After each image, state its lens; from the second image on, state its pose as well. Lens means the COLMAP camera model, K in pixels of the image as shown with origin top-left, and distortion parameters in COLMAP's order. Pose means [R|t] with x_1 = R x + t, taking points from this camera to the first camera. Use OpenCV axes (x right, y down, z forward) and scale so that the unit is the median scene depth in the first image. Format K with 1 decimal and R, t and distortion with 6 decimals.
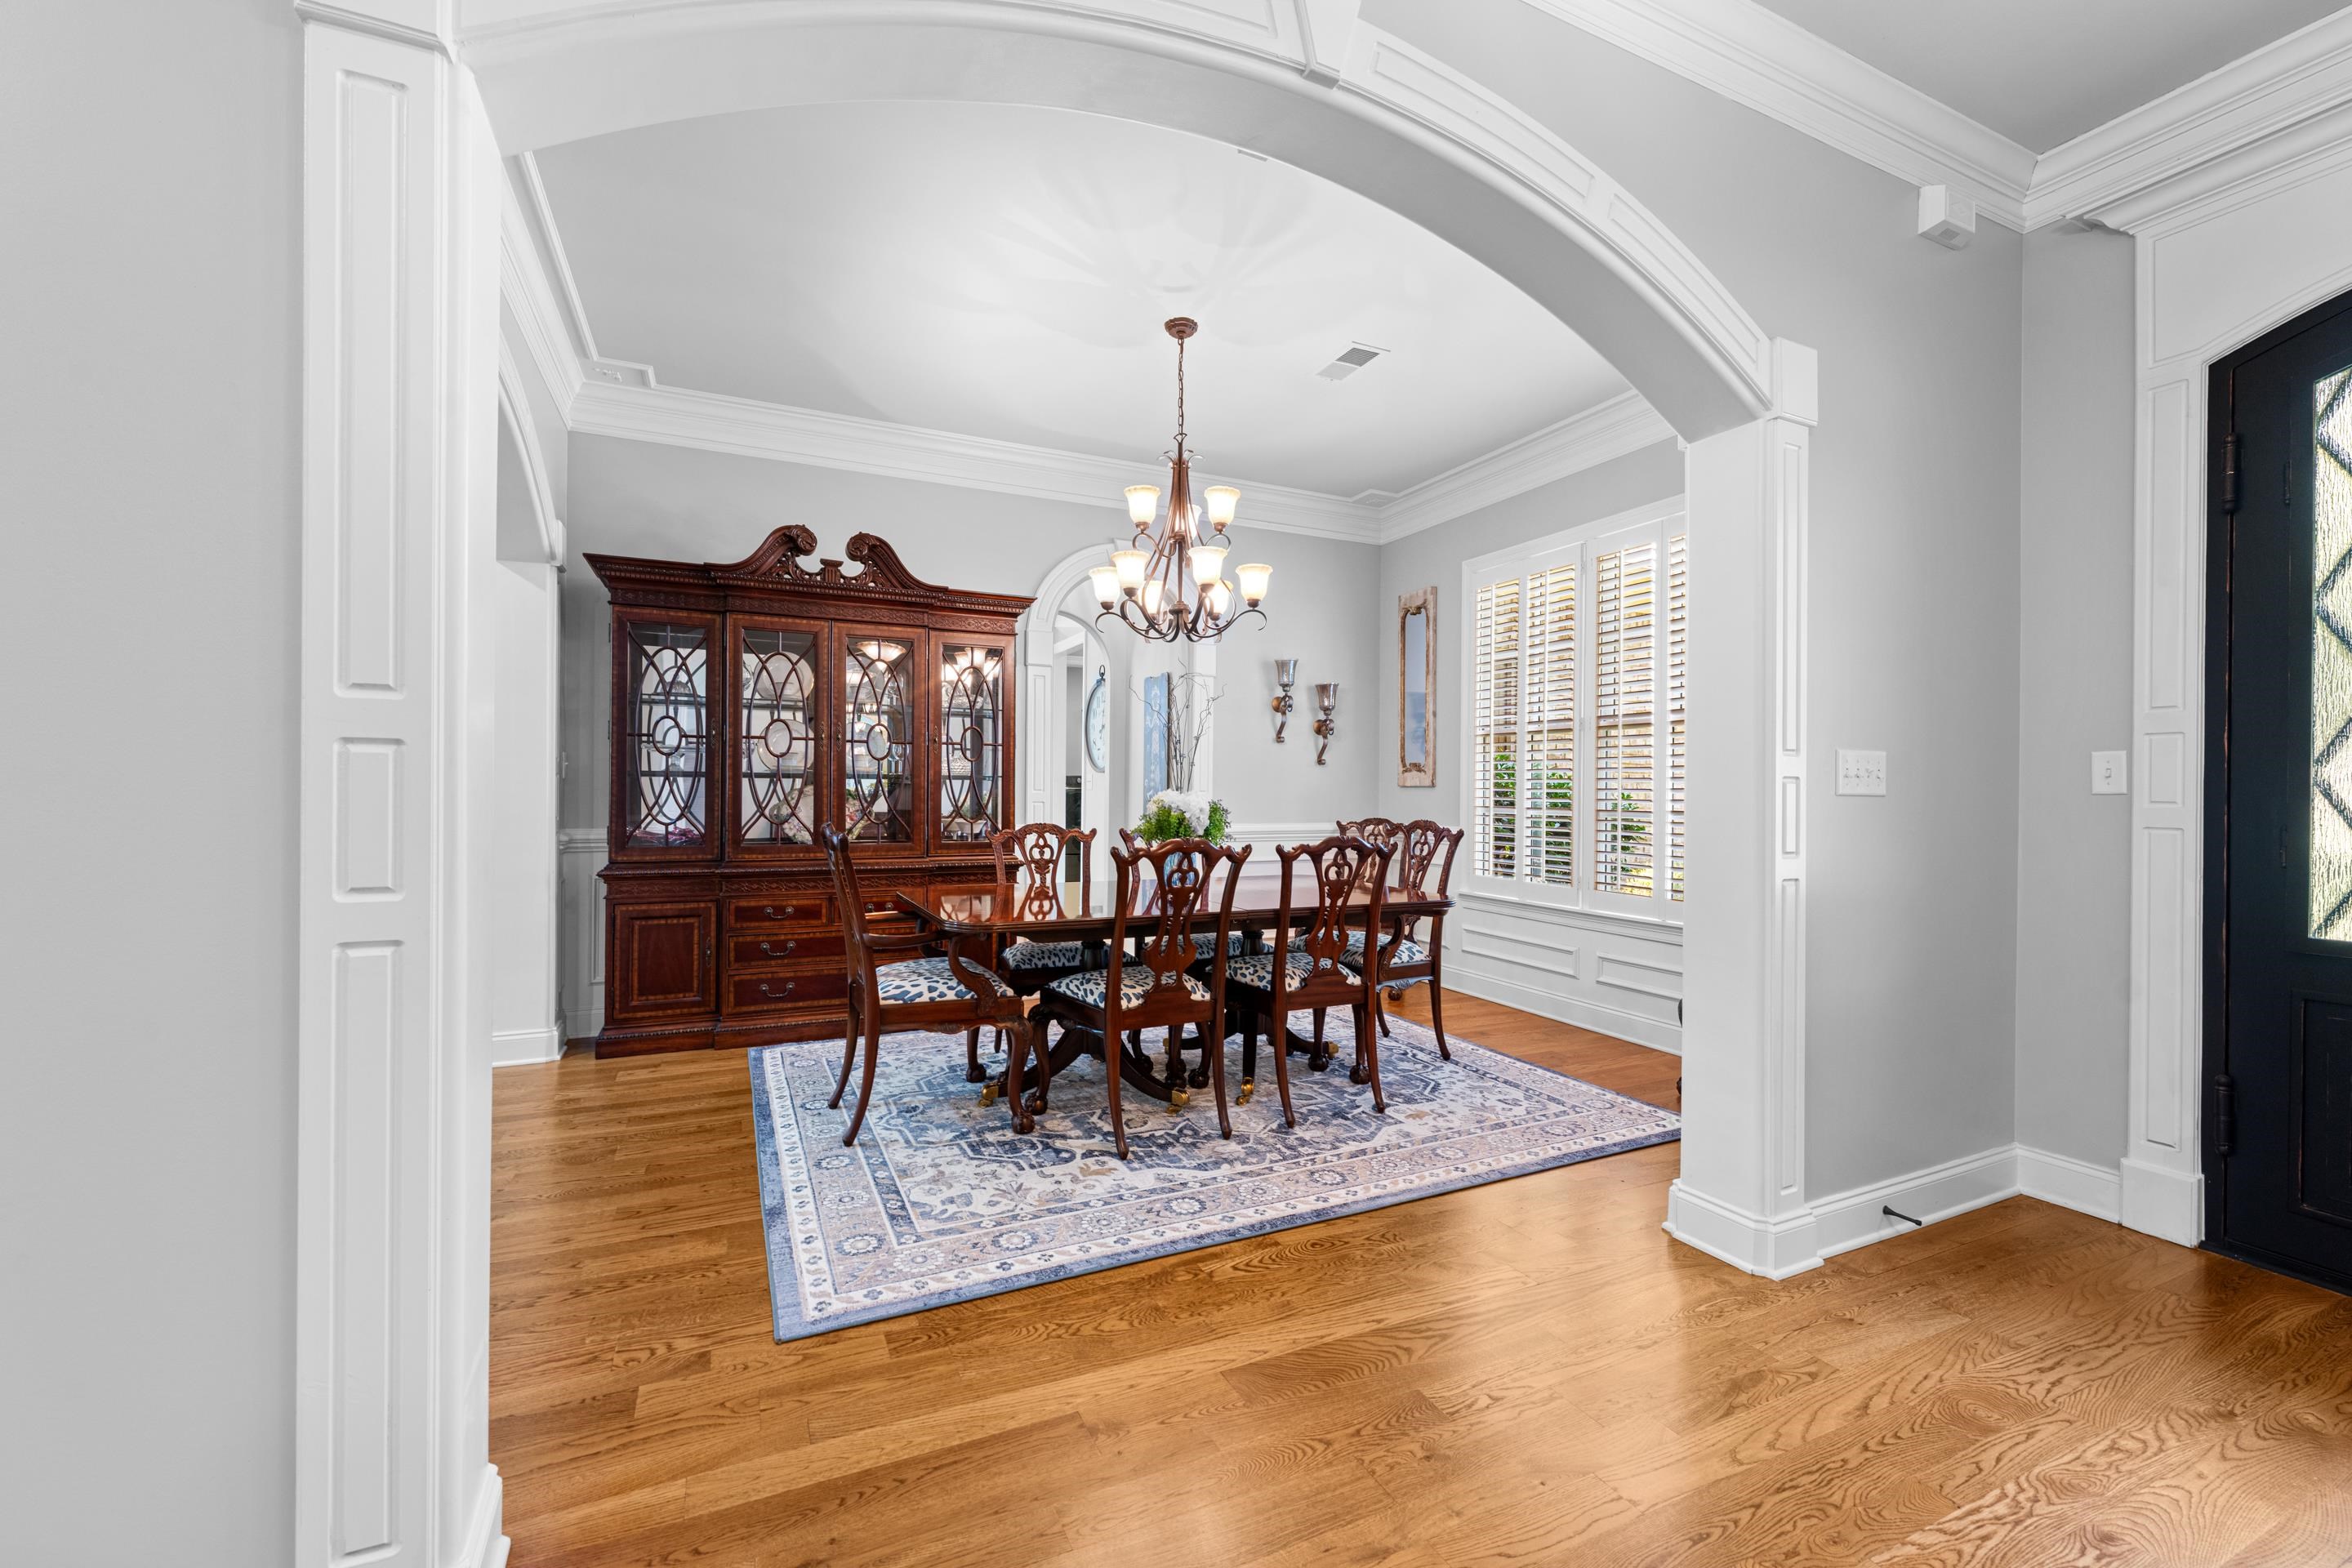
lens RADIAL K [[949.6, 0, 1162.9], [0, 949.6, 786.9], [0, 0, 1]] dist [0.001075, -0.000069]
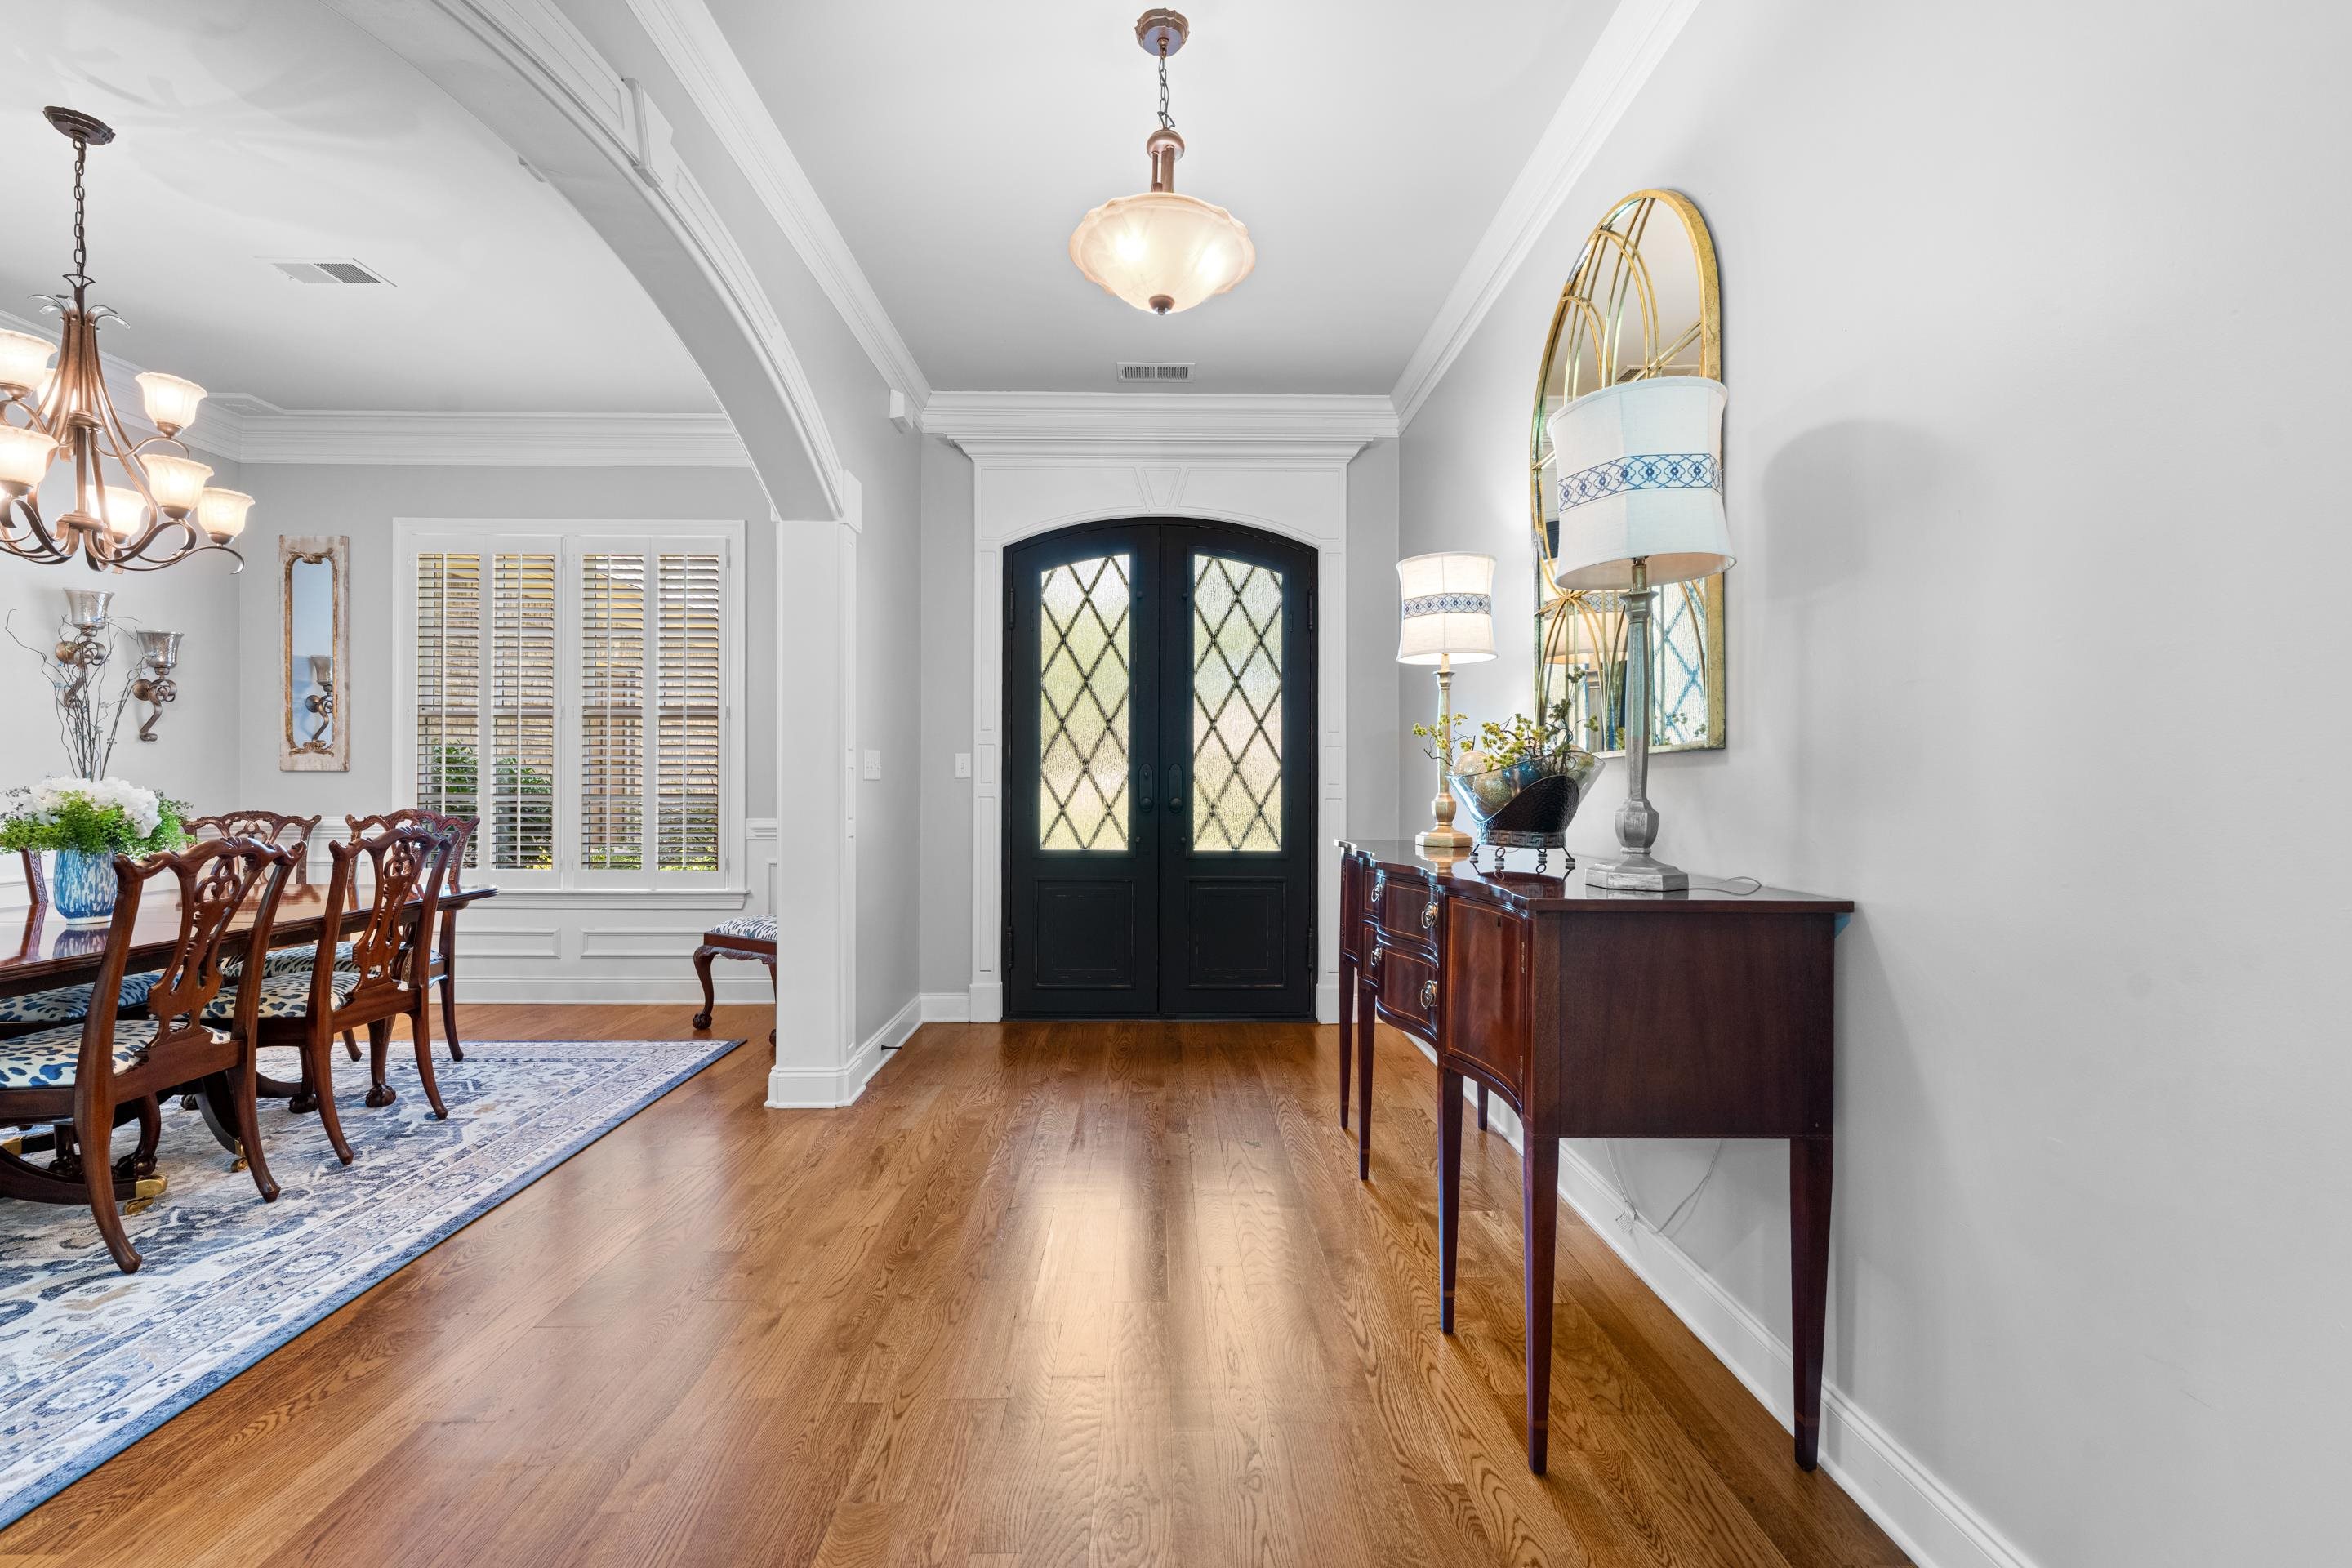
lens RADIAL K [[949.6, 0, 1176.1], [0, 949.6, 780.6], [0, 0, 1]] dist [0.001075, -0.000069]
pose [[0.403463, -0.006871, 0.914970, -0.371505], [-0.003336, 0.999954, 0.008980, -0.004197], [-0.914990, -0.006675, 0.403422, -0.048642]]
